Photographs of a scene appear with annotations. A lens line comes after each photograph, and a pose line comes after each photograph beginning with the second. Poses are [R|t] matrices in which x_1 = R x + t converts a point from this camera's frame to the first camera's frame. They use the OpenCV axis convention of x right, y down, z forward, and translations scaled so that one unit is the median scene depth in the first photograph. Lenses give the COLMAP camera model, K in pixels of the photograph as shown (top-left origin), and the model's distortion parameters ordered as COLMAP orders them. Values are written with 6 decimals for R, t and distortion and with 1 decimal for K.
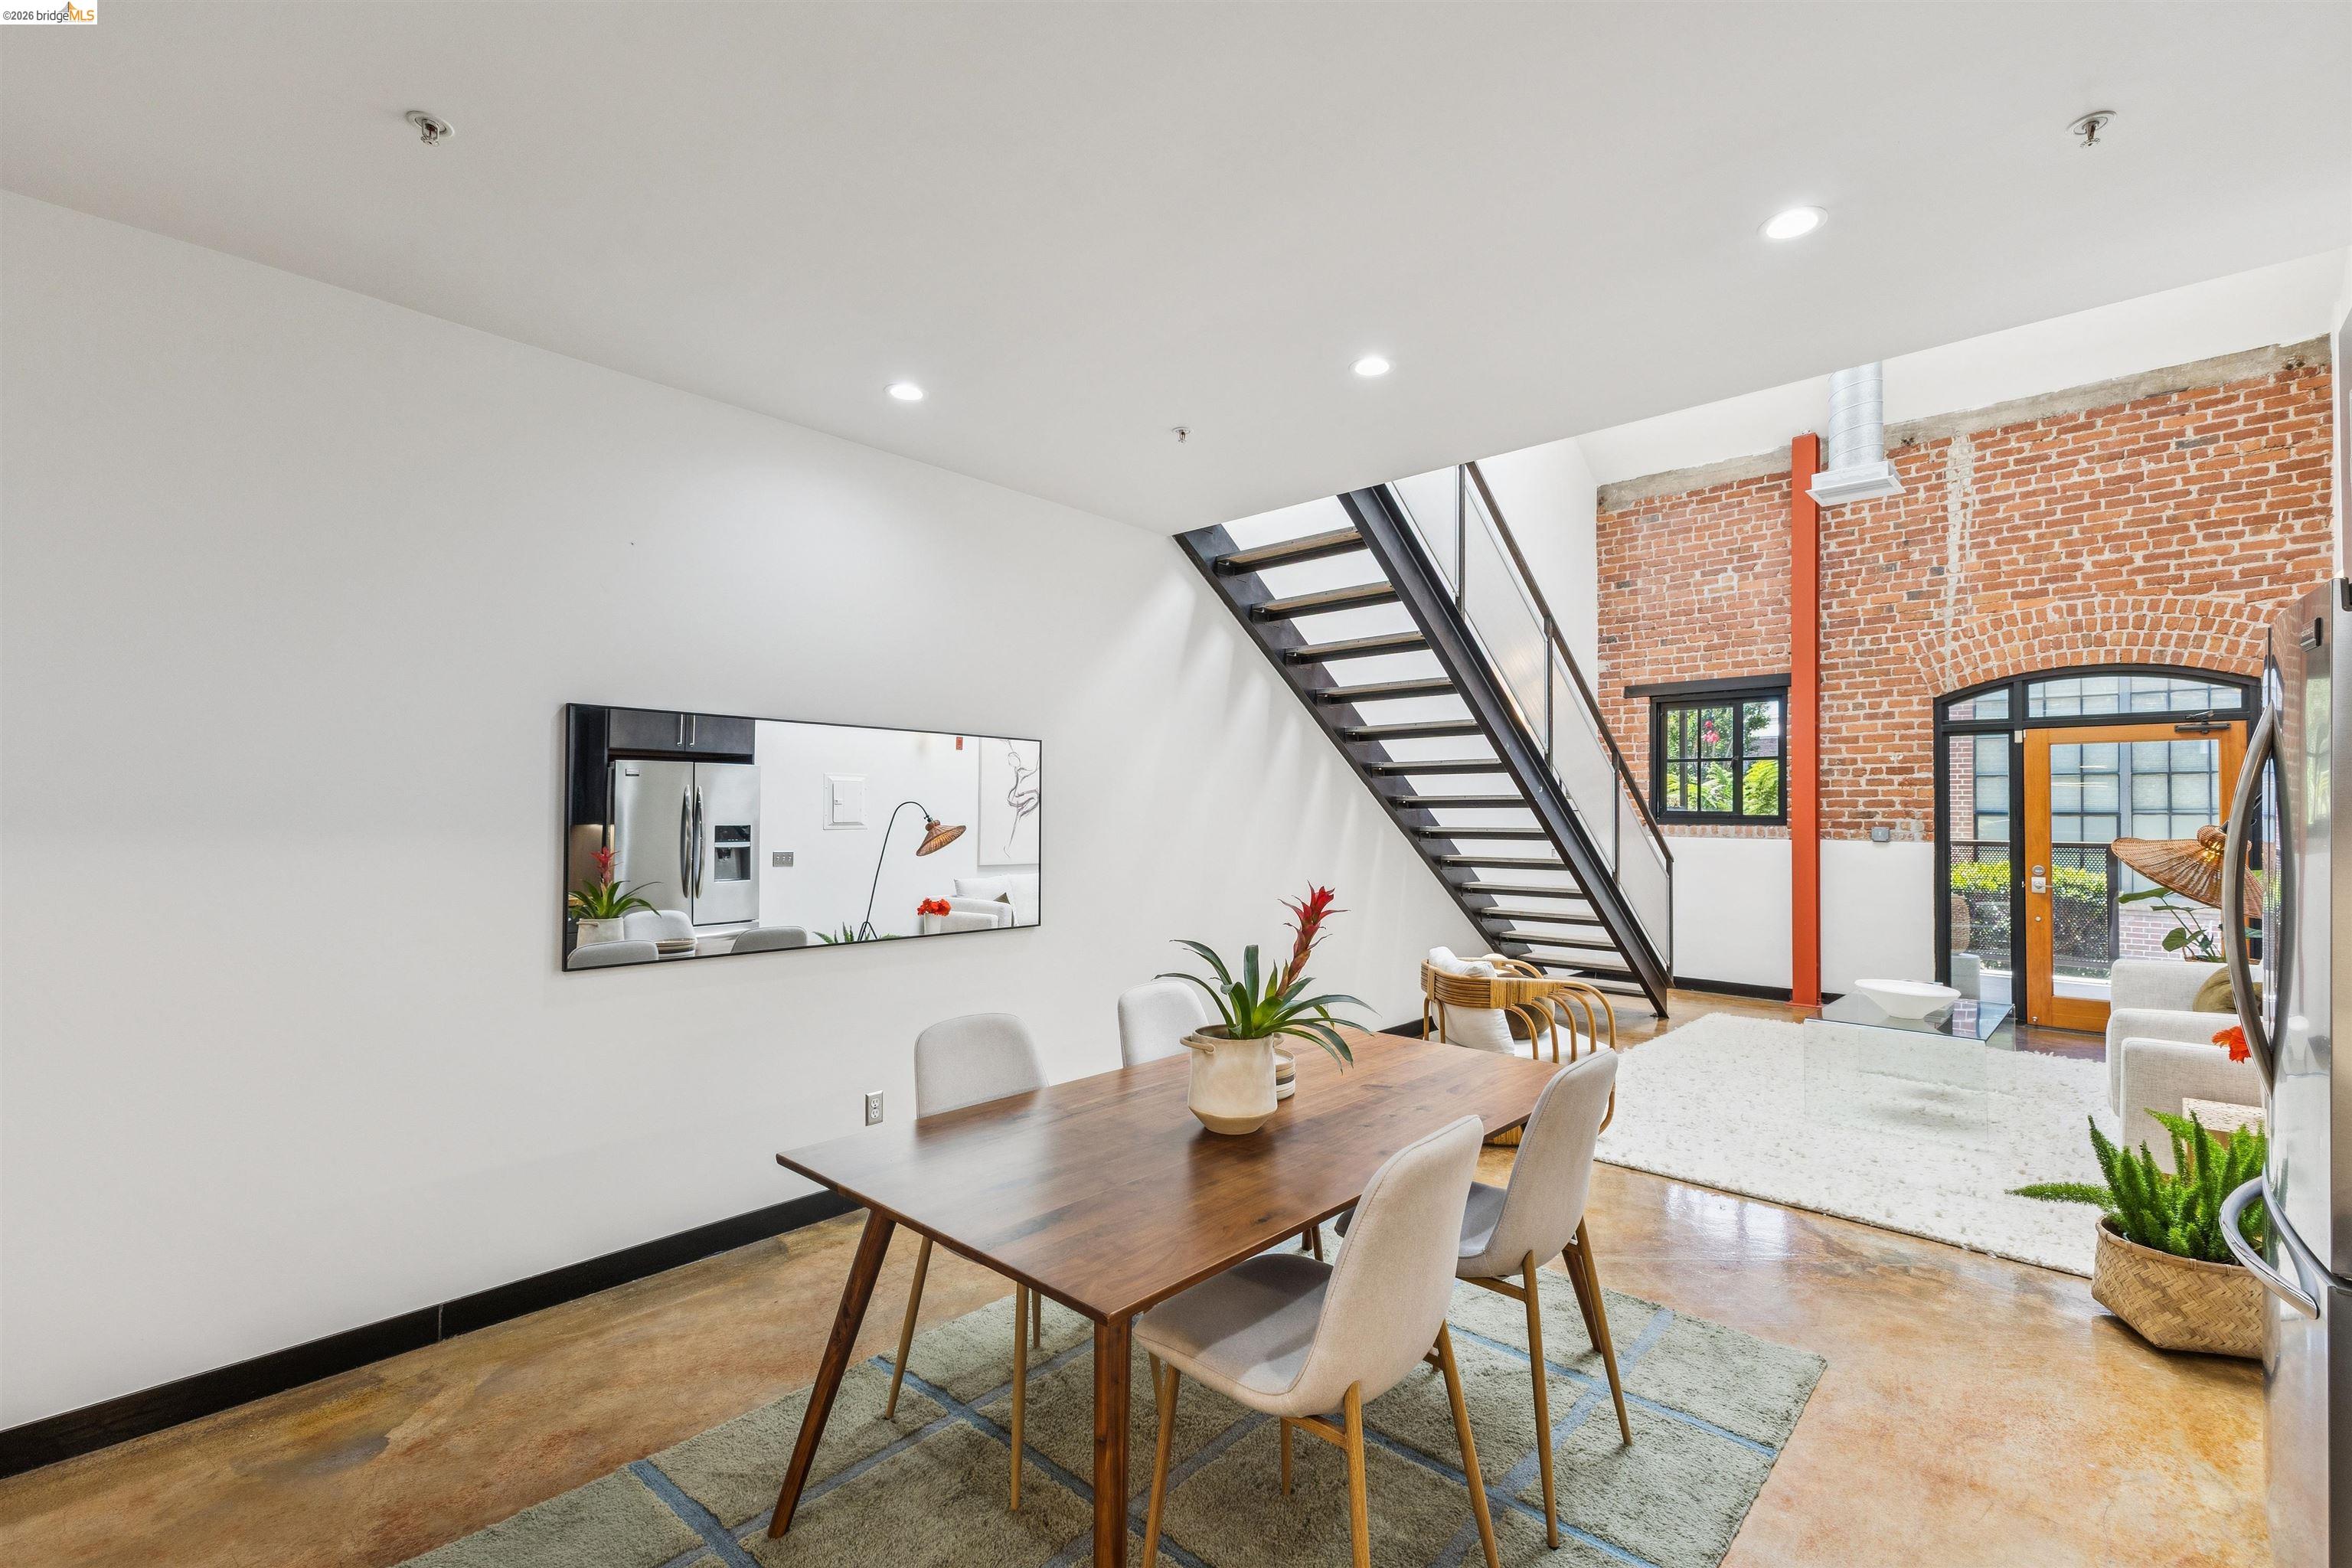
lens RADIAL K [[1005.3, 0, 1188.1], [0, 1005.3, 797.5], [0, 0, 1]] dist [0.023155, -0.008502]
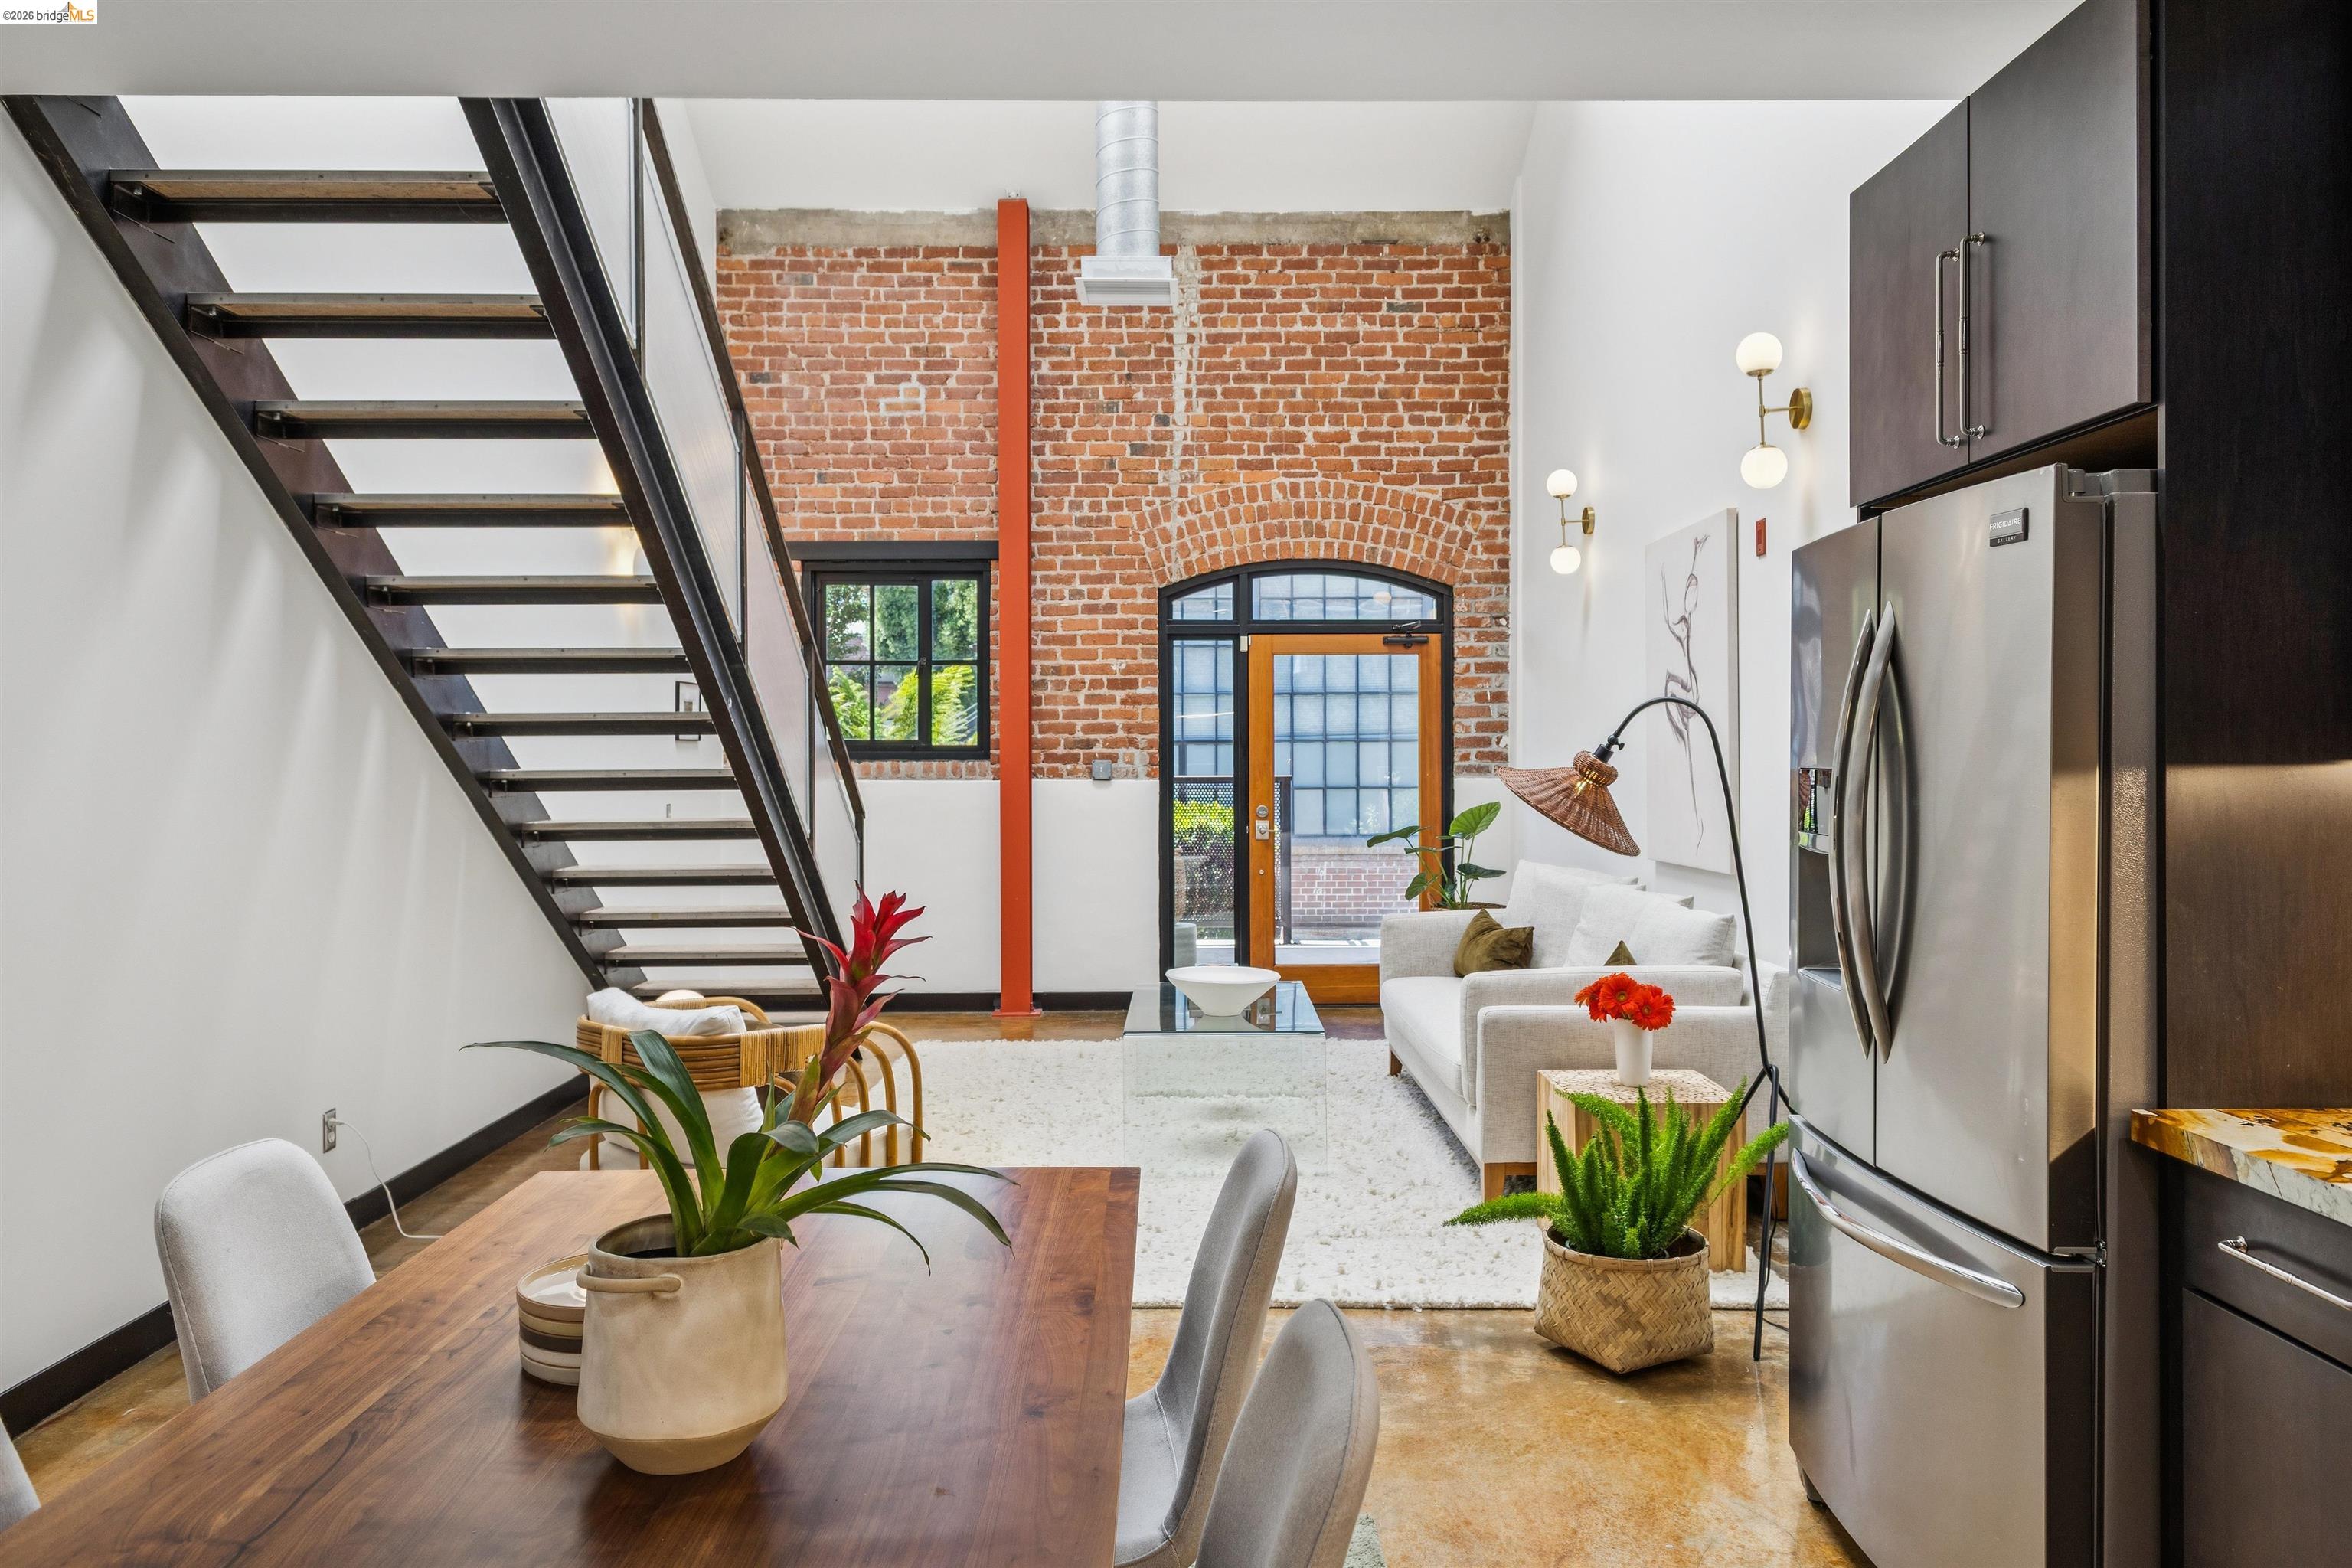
lens RADIAL K [[1632.8, 0, 1170.3], [0, 1632.8, 761.5], [0, 0, 1]] dist [0.038797, -0.002335]
pose [[0.740043, -0.013809, 0.672418, -0.082668], [-0.002895, 0.999715, 0.023717, 0.001876], [-0.672554, -0.019498, 0.739791, 0.094936]]
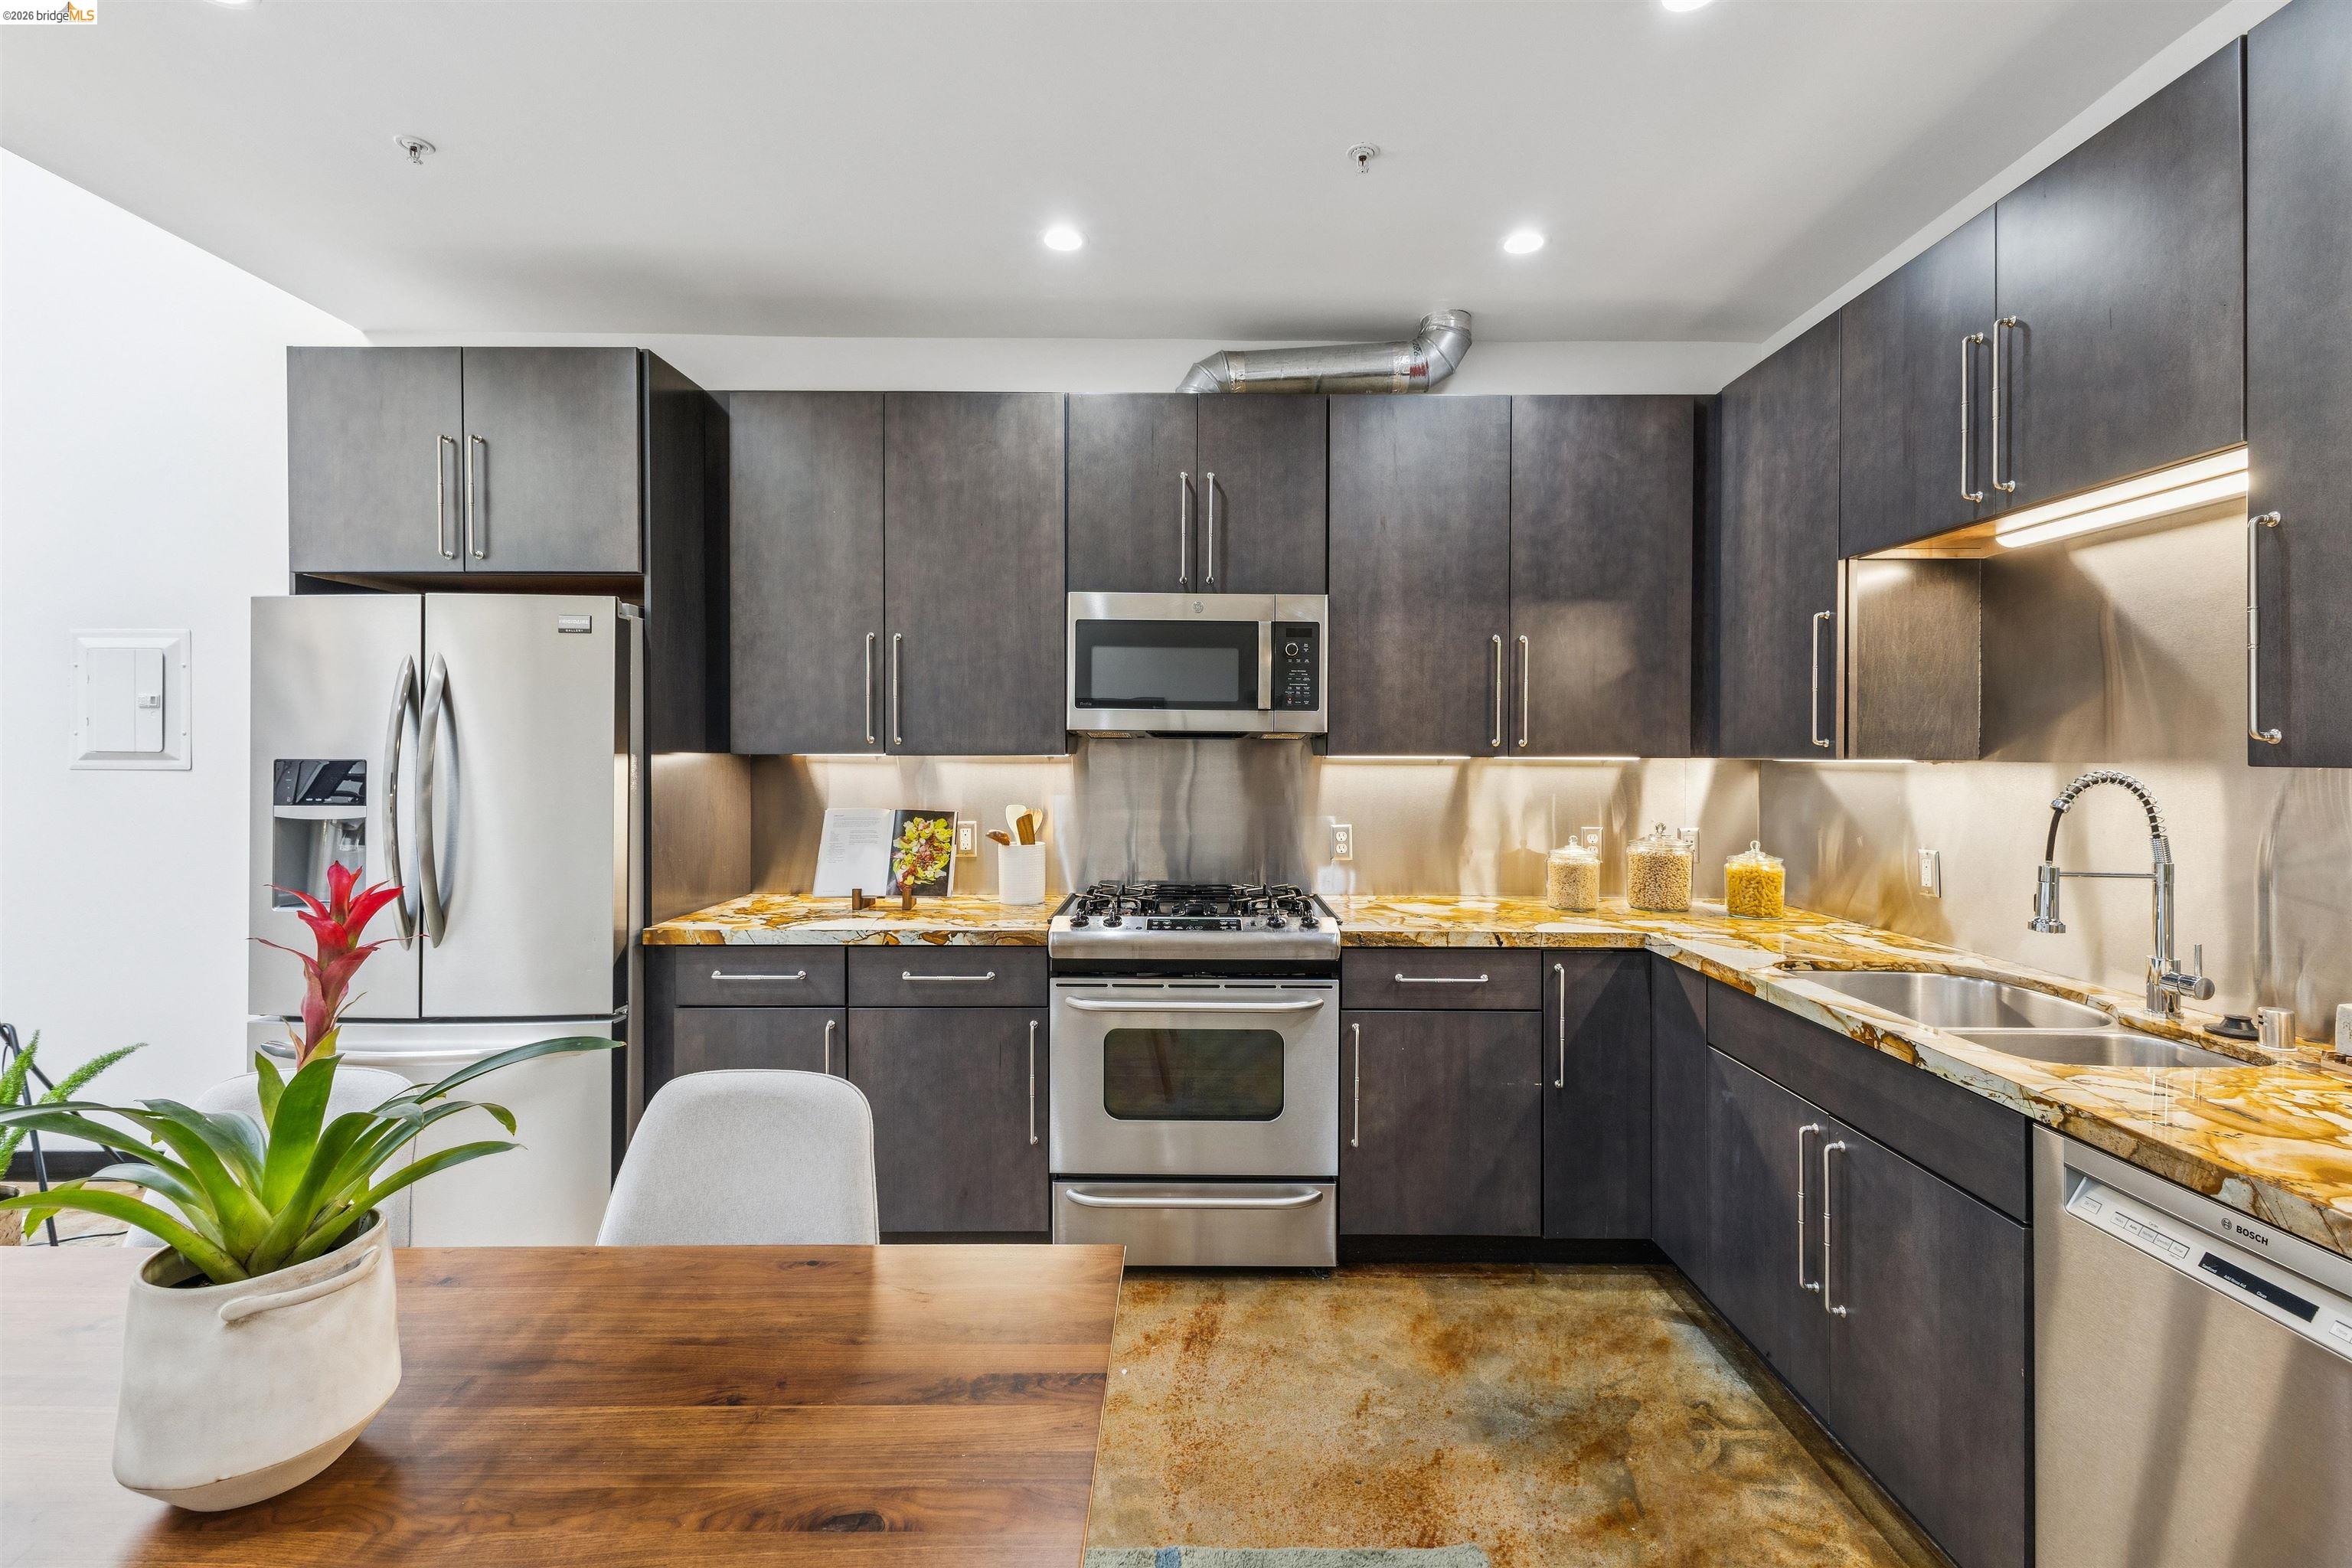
lens RADIAL K [[1013.2, 0, 1169.5], [0, 1013.2, 753.0], [0, 0, 1]] dist [0.001558, -0.000010]
pose [[-0.663123, -0.011438, 0.748423, -0.150278], [-0.019959, 0.999798, -0.002404, 0.005398], [-0.748245, -0.016532, -0.663217, 0.302171]]
